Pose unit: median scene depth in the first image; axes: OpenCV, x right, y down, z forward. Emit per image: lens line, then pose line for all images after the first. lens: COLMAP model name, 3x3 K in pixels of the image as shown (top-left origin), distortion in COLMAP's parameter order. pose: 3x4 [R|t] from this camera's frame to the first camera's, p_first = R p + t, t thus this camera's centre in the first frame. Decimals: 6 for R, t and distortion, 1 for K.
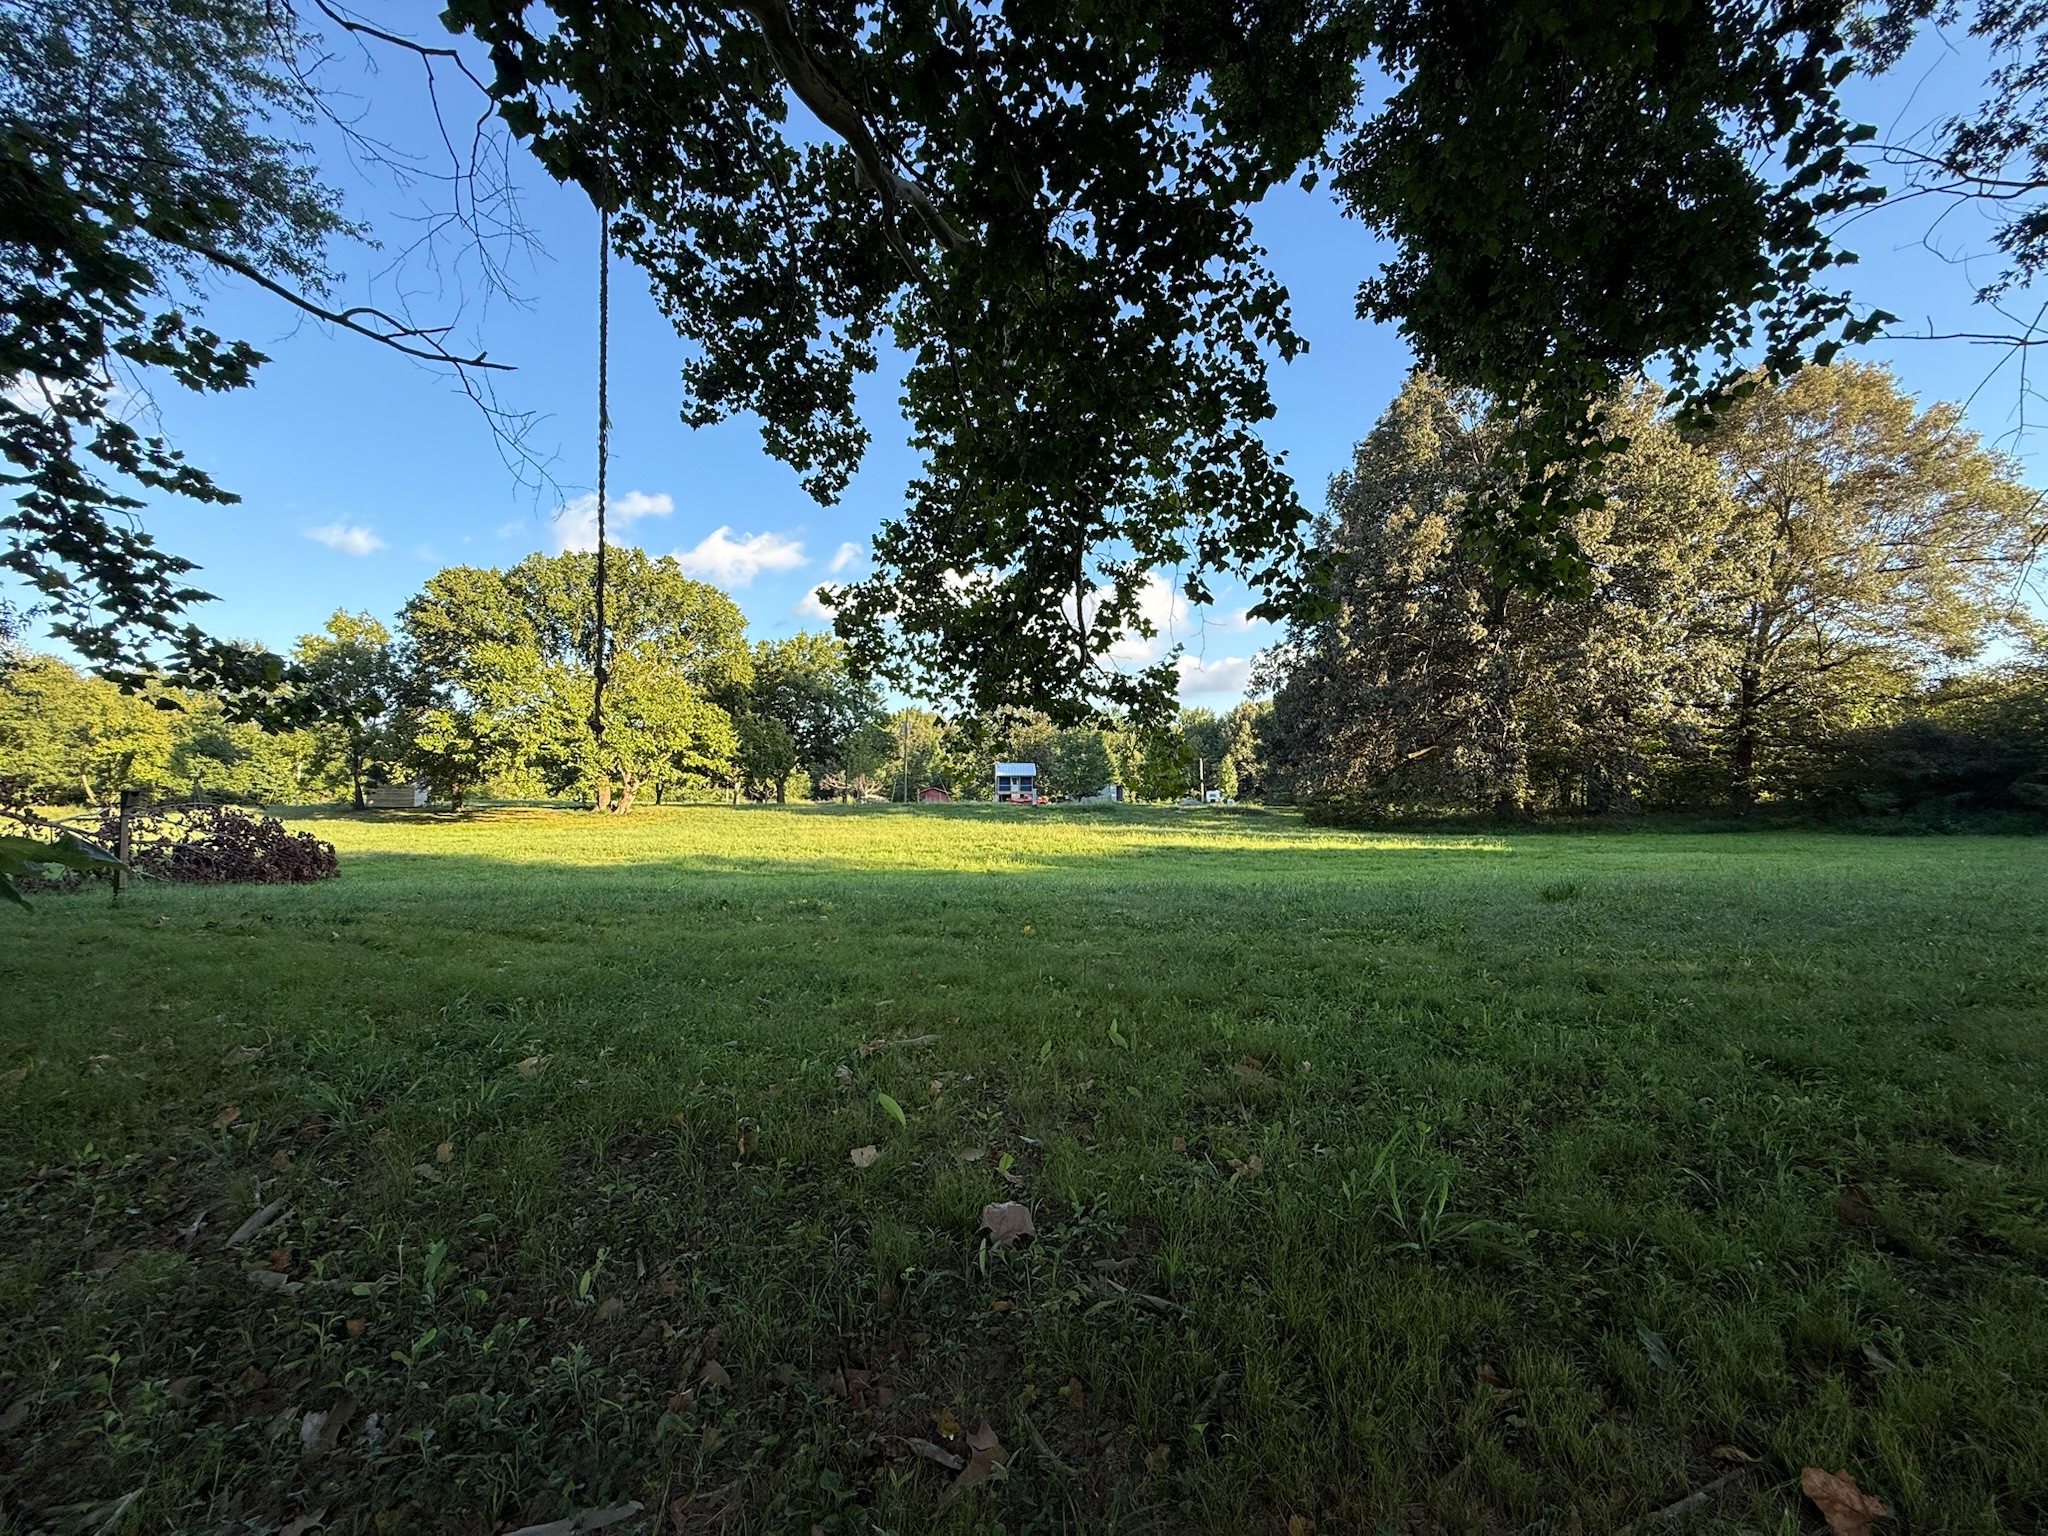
lens RADIAL K [[812.4, 0, 1018.1], [0, 812.4, 765.1], [0, 0, 1]] dist [-0.000900, -0.000218]
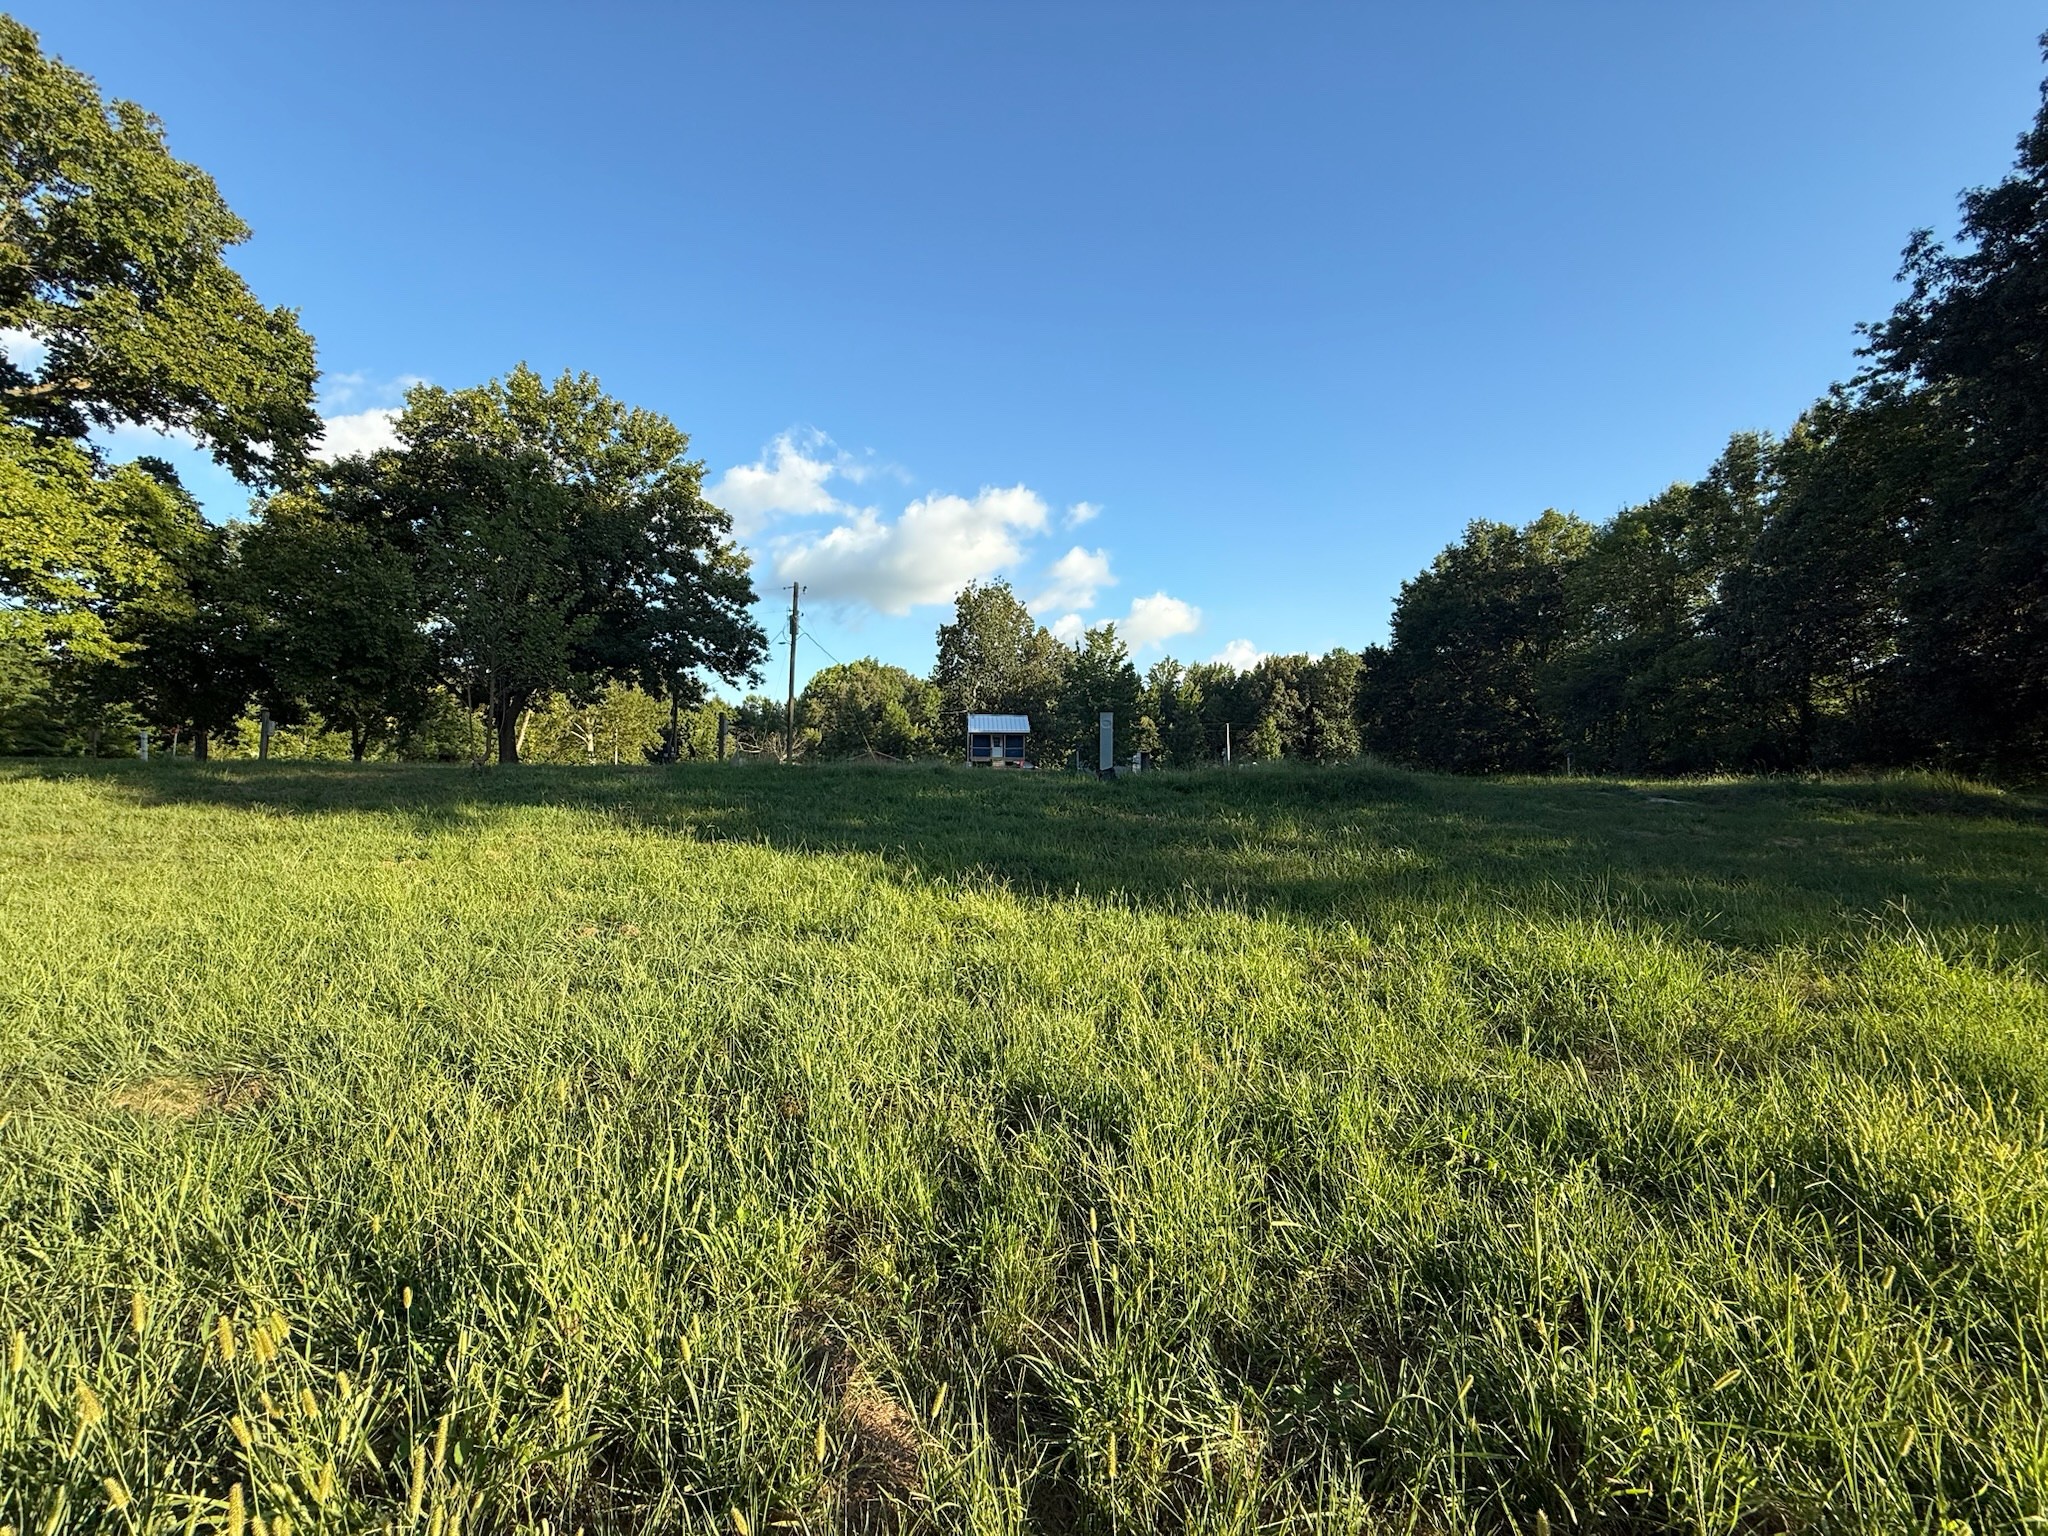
lens RADIAL K [[812.4, 0, 1024.9], [0, 812.4, 783.4], [0, 0, 1]] dist [-0.000900, -0.000218]
pose [[0.999035, 0.011690, 0.042343, -0.076481], [-0.013921, 0.998508, 0.052796, 0.158992], [-0.041662, -0.053334, 0.997707, 2.933499]]
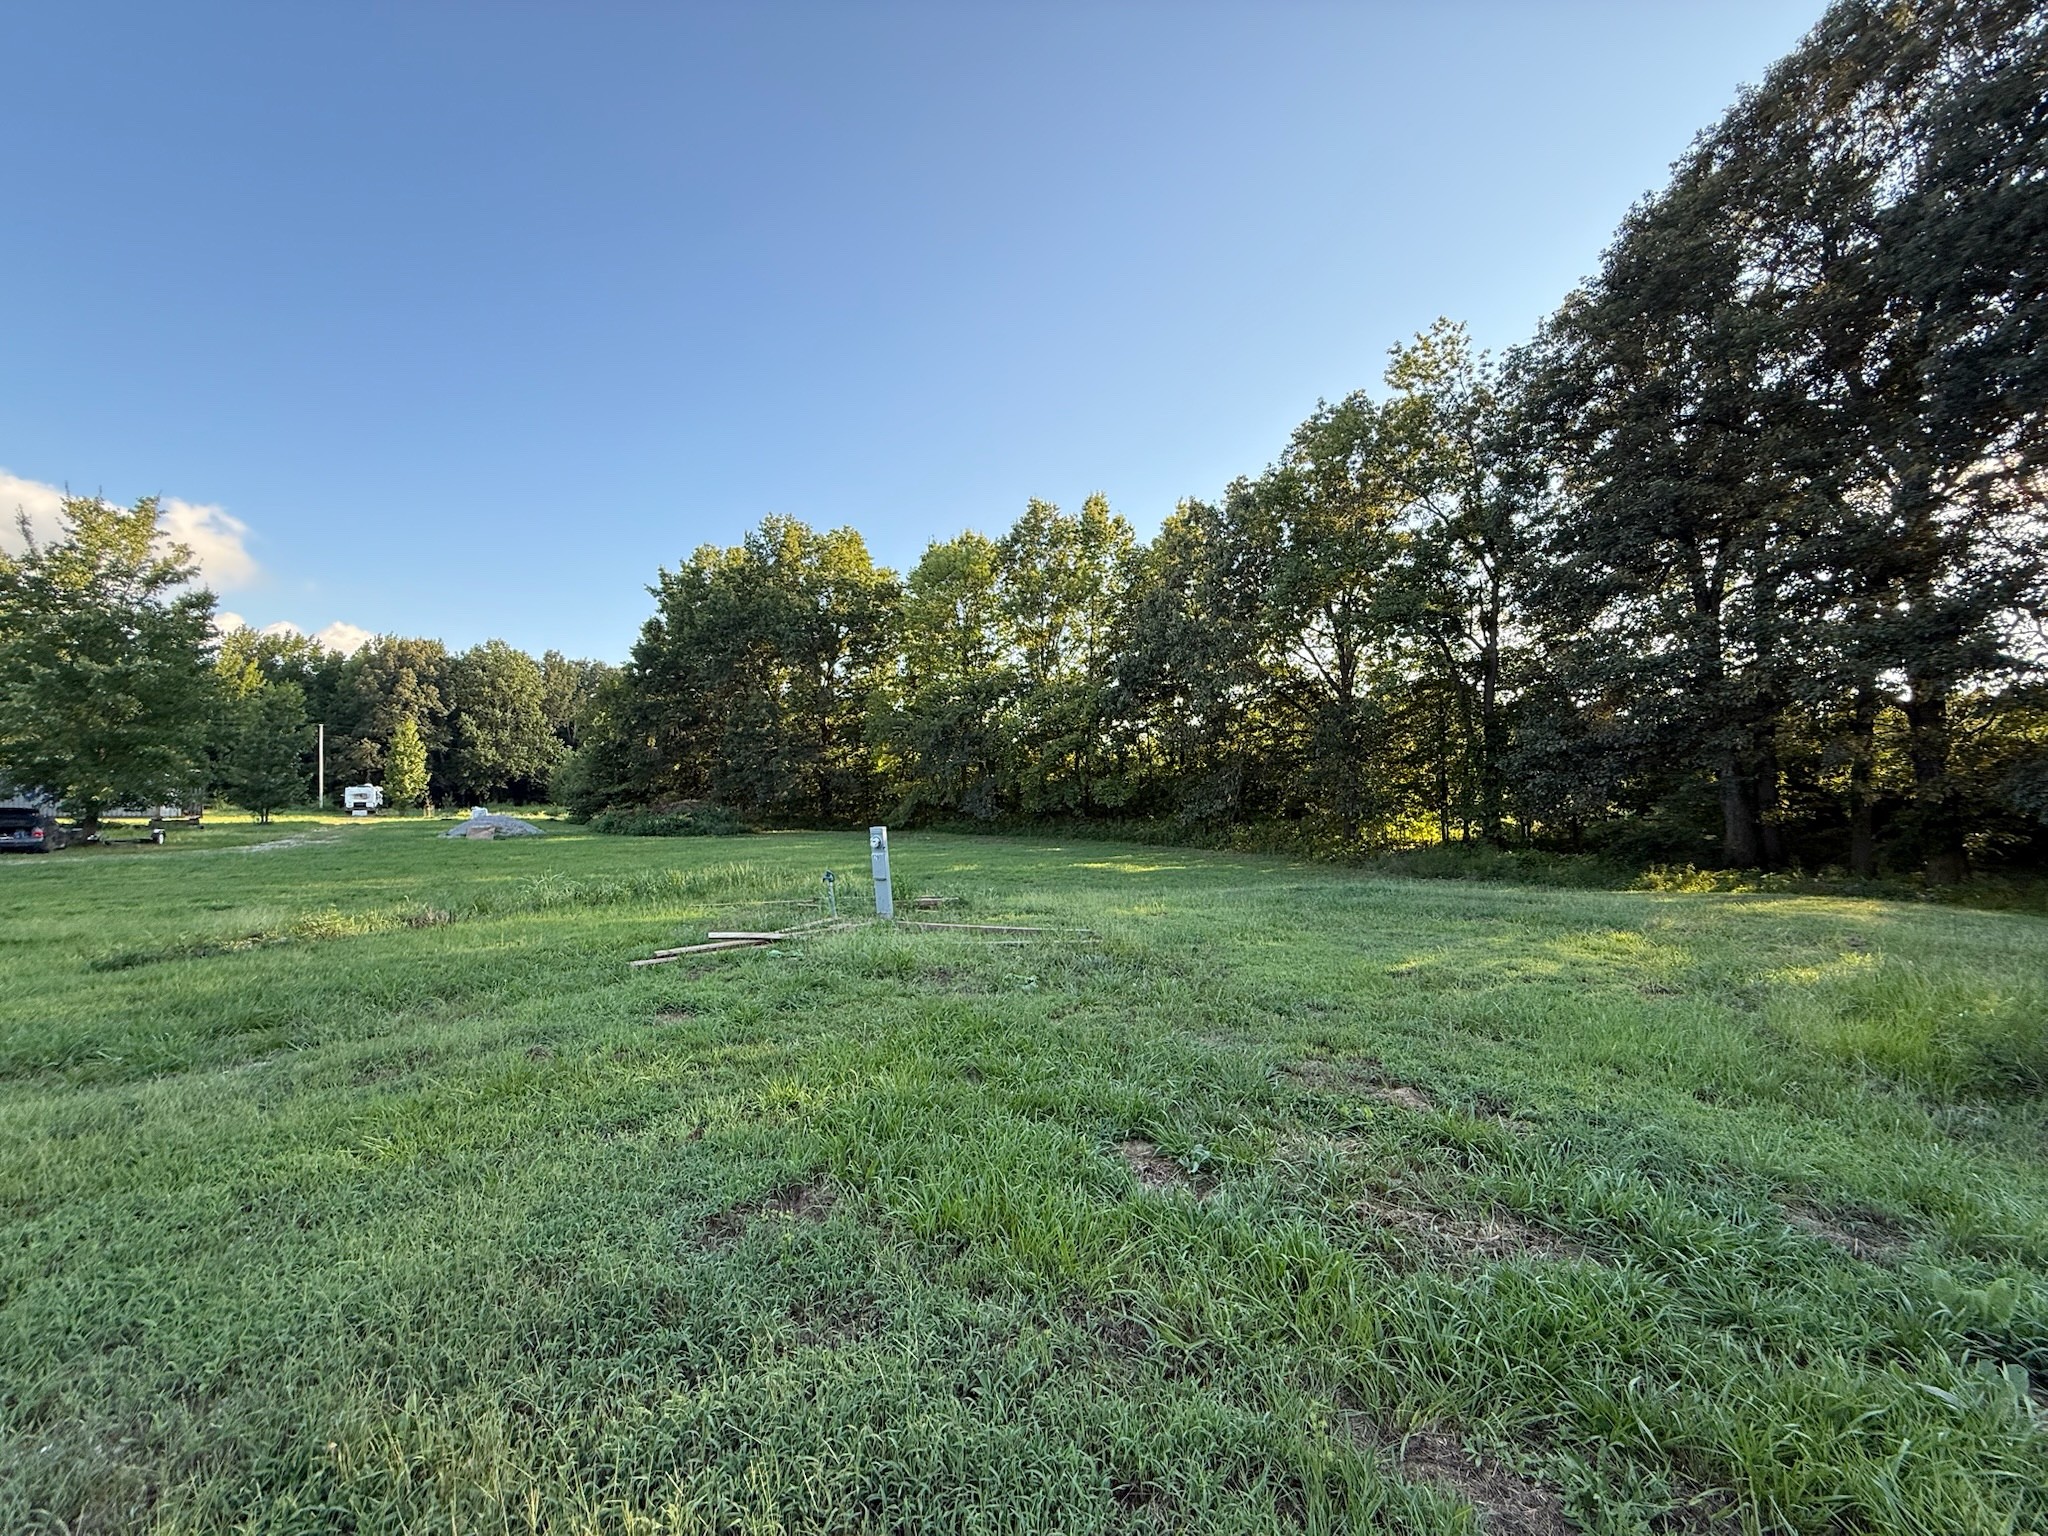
lens RADIAL K [[812.4, 0, 1016.3], [0, 812.4, 778.4], [0, 0, 1]] dist [-0.000900, -0.000218]
pose [[0.495658, 0.034730, 0.867823, -0.099578], [-0.052617, 0.998566, -0.009911, 0.117824], [-0.866923, -0.040750, 0.496774, 4.799581]]
